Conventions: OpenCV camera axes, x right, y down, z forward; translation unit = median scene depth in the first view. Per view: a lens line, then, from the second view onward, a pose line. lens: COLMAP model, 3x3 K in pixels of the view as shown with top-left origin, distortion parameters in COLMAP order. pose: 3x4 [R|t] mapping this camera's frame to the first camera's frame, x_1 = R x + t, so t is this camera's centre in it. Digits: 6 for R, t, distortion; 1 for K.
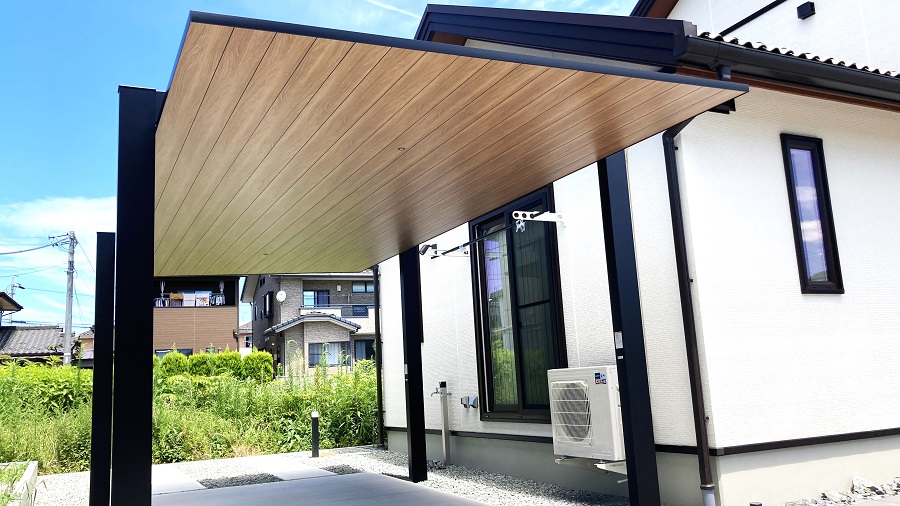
lens RADIAL K [[734.9, 0, 453.0], [0, 734.9, 248.7], [0, 0, 1]] dist [0.053662, -0.079230]
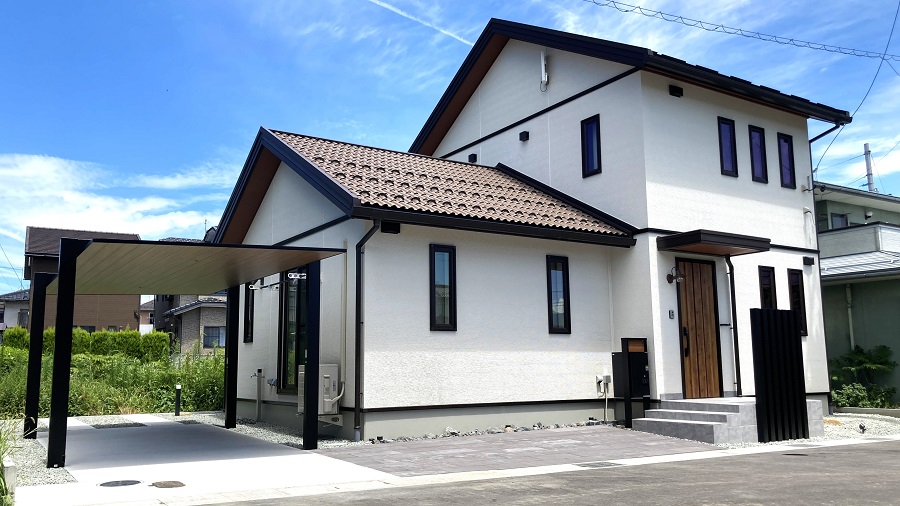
lens RADIAL K [[734.9, 0, 446.5], [0, 734.9, 257.6], [0, 0, 1]] dist [0.053662, -0.079230]
pose [[0.993355, 0.060061, 0.098174, 0.152359], [-0.063108, 0.997607, 0.028235, -0.087792], [-0.096243, -0.034243, 0.994769, -0.416108]]
